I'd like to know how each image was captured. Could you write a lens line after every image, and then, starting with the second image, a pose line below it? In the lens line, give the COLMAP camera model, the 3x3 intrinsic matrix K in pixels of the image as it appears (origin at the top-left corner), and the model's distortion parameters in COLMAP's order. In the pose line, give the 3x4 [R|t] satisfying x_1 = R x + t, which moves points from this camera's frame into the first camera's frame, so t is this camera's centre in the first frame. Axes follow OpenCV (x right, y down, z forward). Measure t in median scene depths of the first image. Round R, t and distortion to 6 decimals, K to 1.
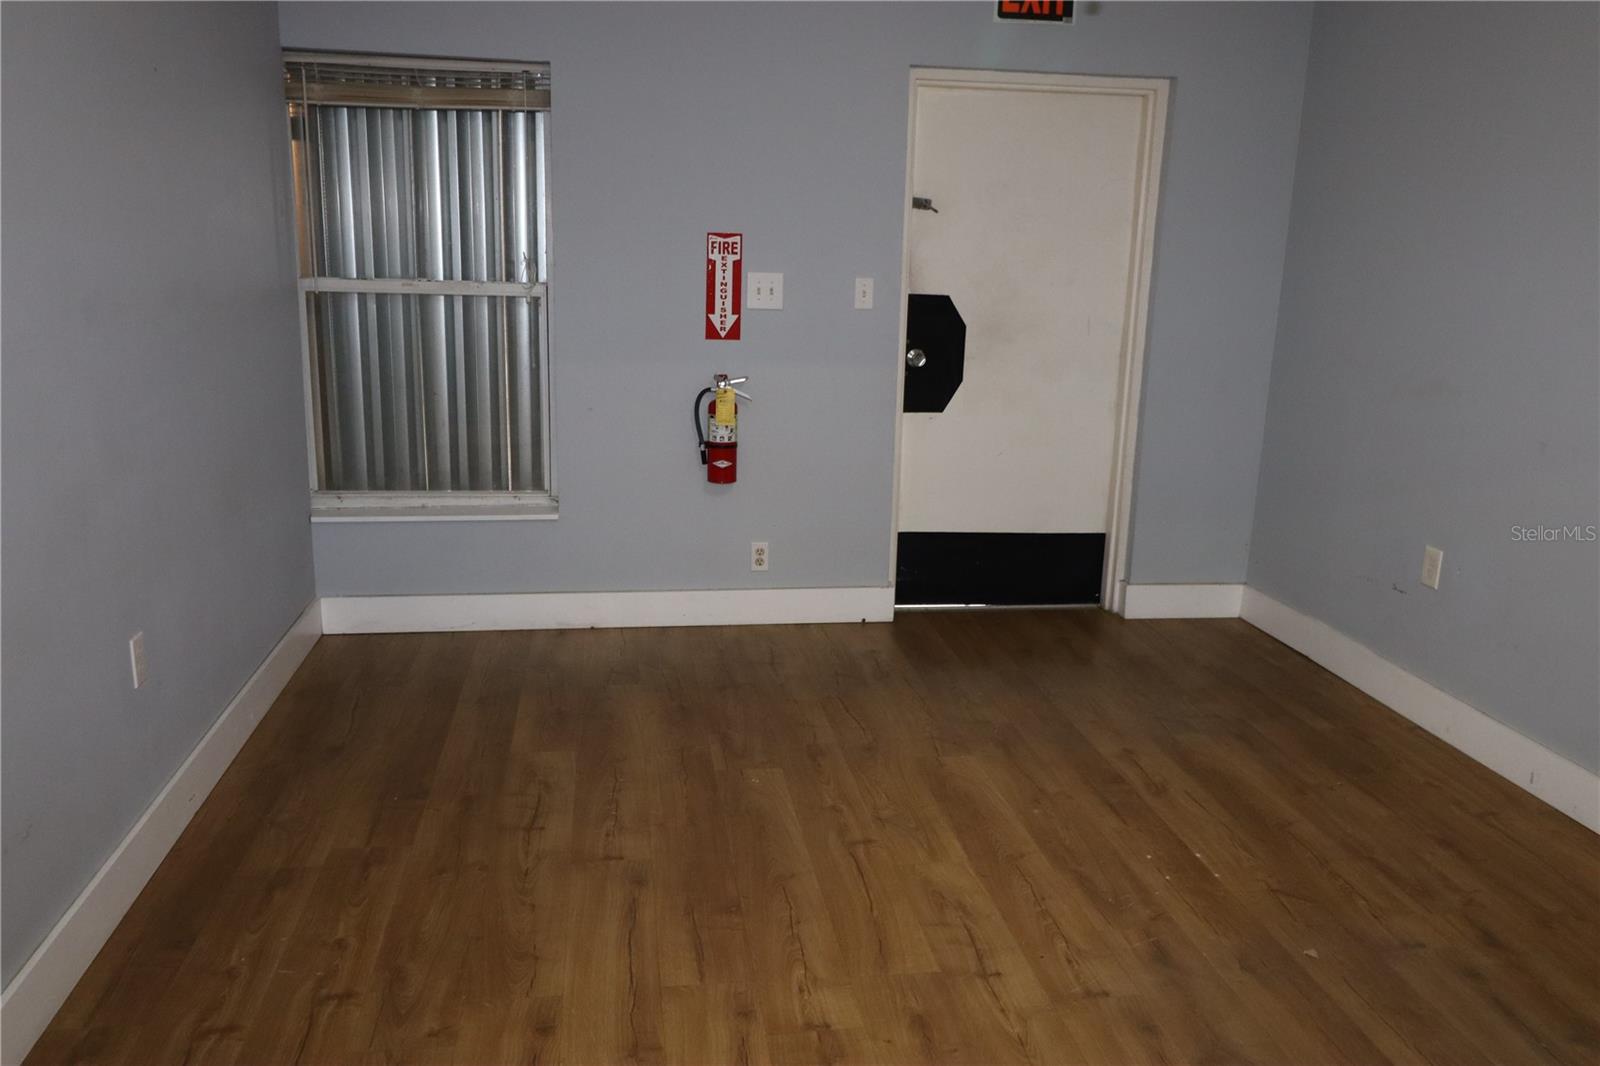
lens RADIAL K [[1252.9, 0, 800.0], [0, 1252.9, 533.0], [0, 0, 1]] dist [0.005403, -0.000897]
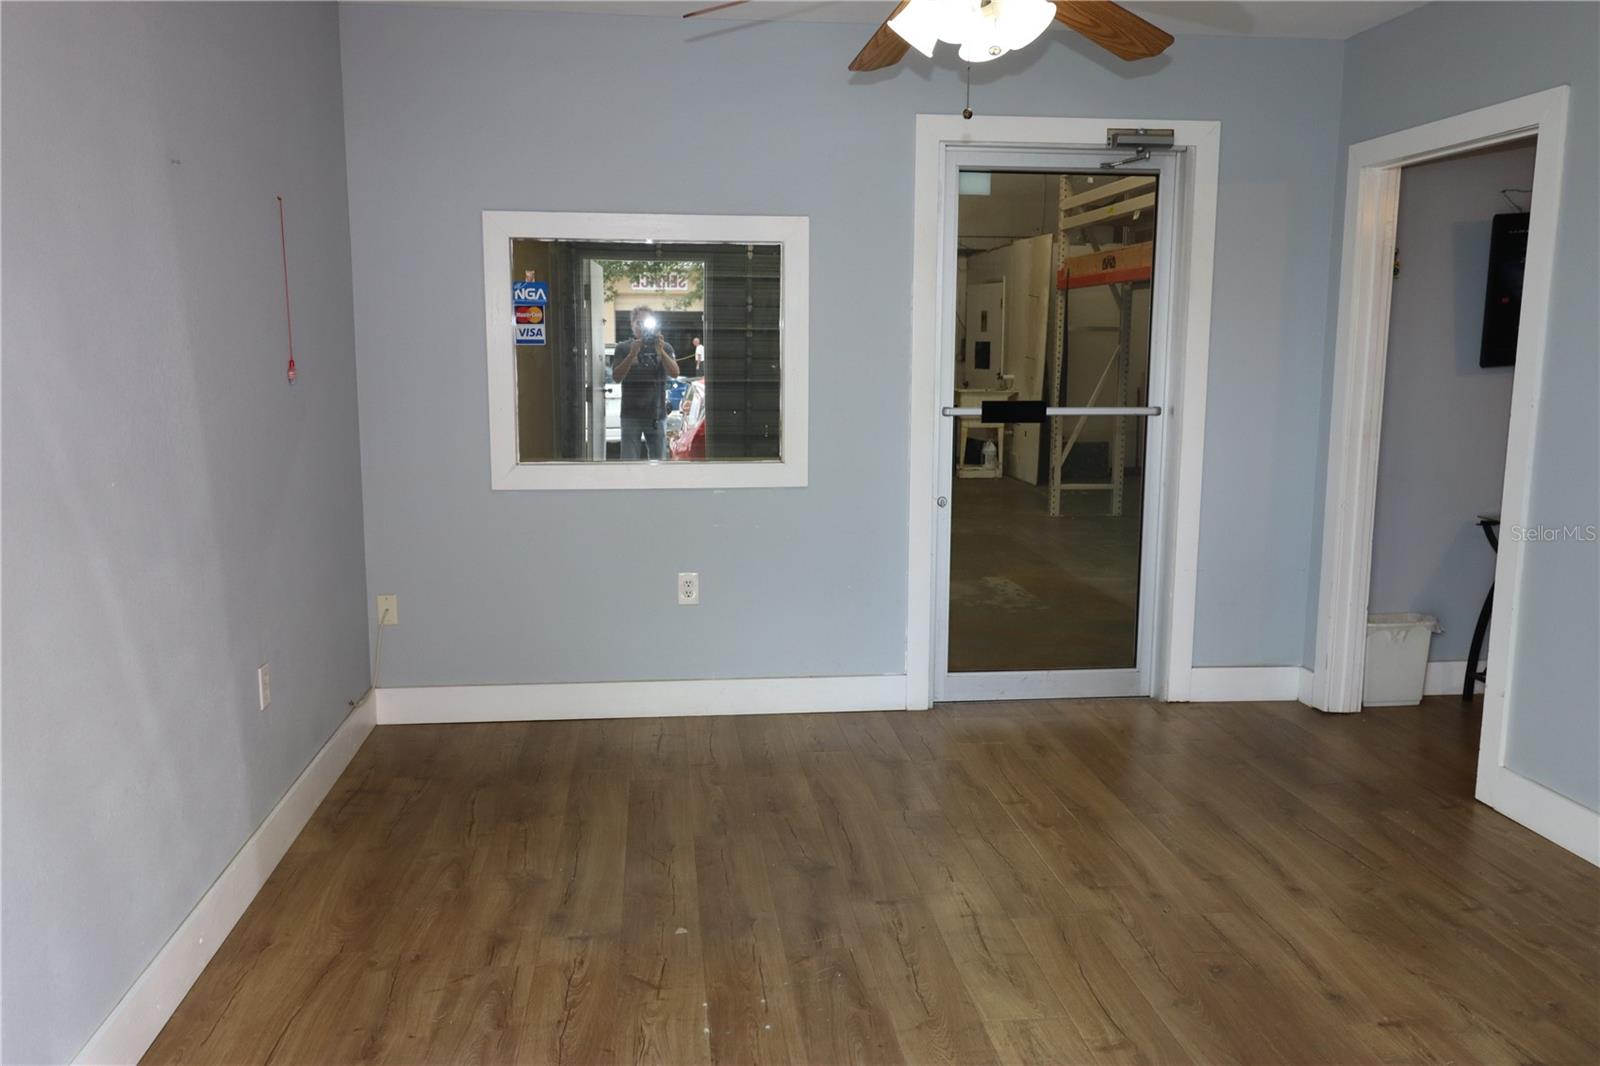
lens RADIAL K [[1252.9, 0, 800.0], [0, 1252.9, 533.0], [0, 0, 1]] dist [0.005403, -0.000897]
pose [[-0.998814, -0.039178, 0.028898, 0.268338], [-0.025392, 0.925710, 0.377381, -0.405049], [-0.041536, 0.376200, -0.925607, 1.812200]]
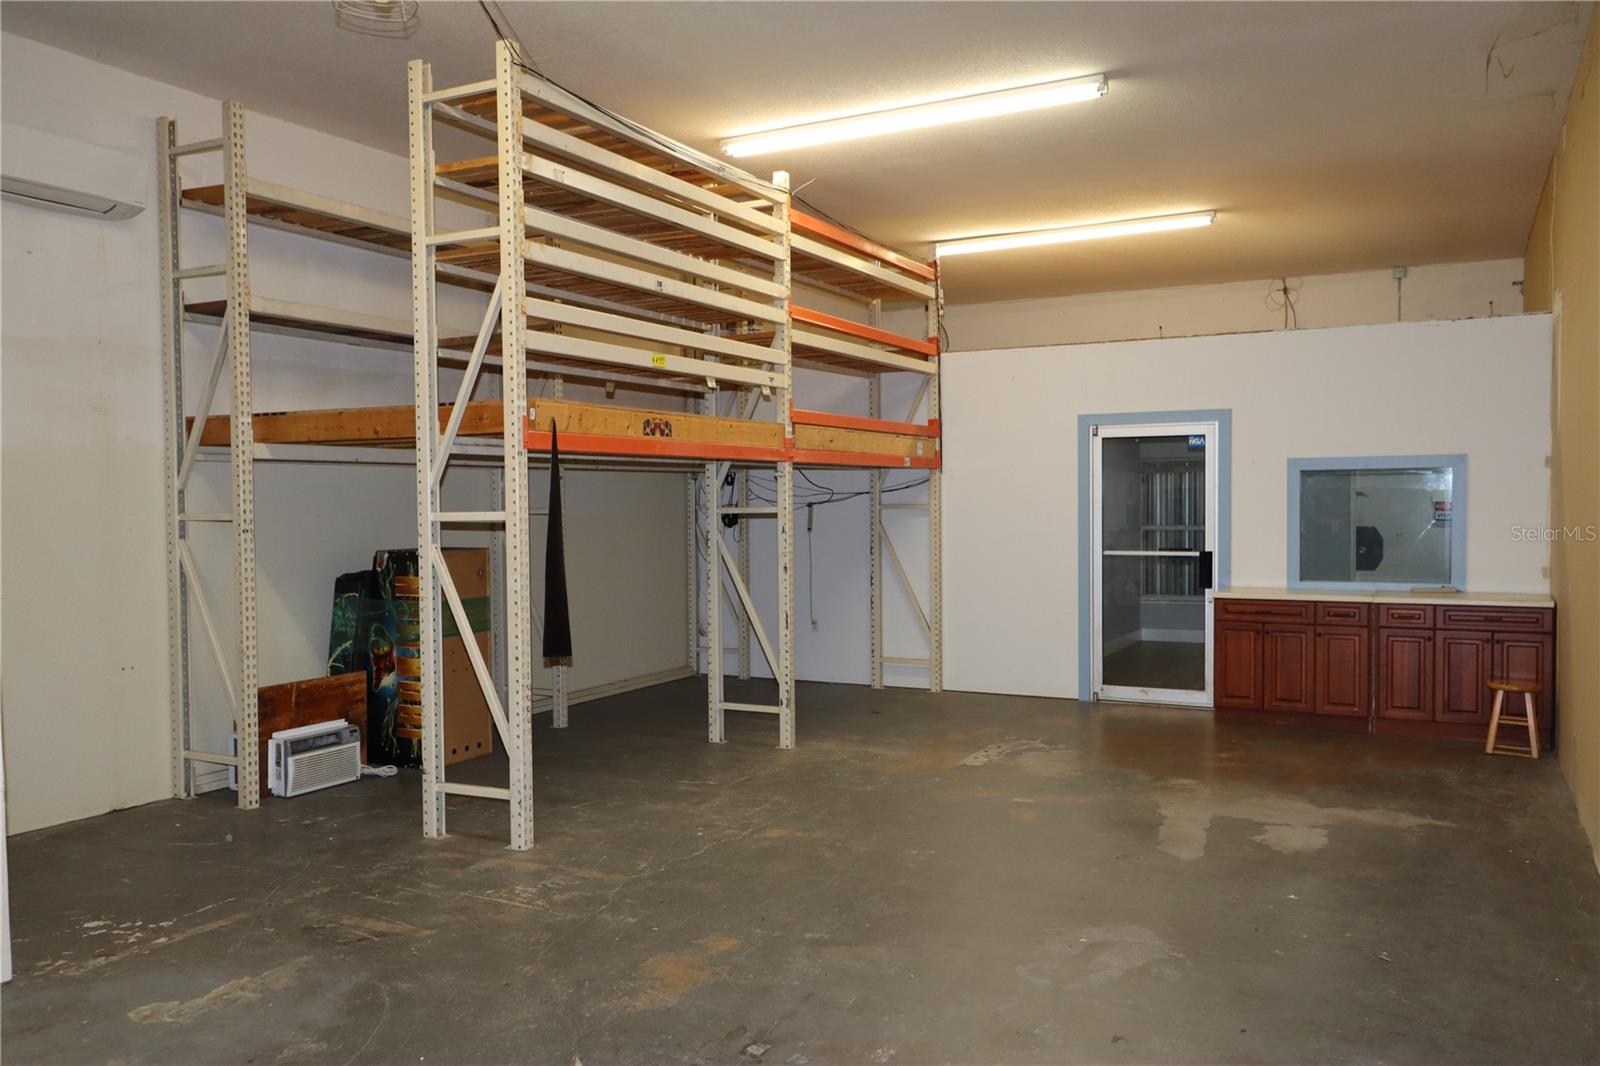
lens RADIAL K [[1252.9, 0, 800.0], [0, 1252.9, 533.0], [0, 0, 1]] dist [0.005403, -0.000897]
pose [[0.802935, -0.019063, -0.595762, 1.068698], [-0.105780, 0.979067, -0.173893, 0.614910], [0.586606, 0.202644, 0.784110, -2.667825]]
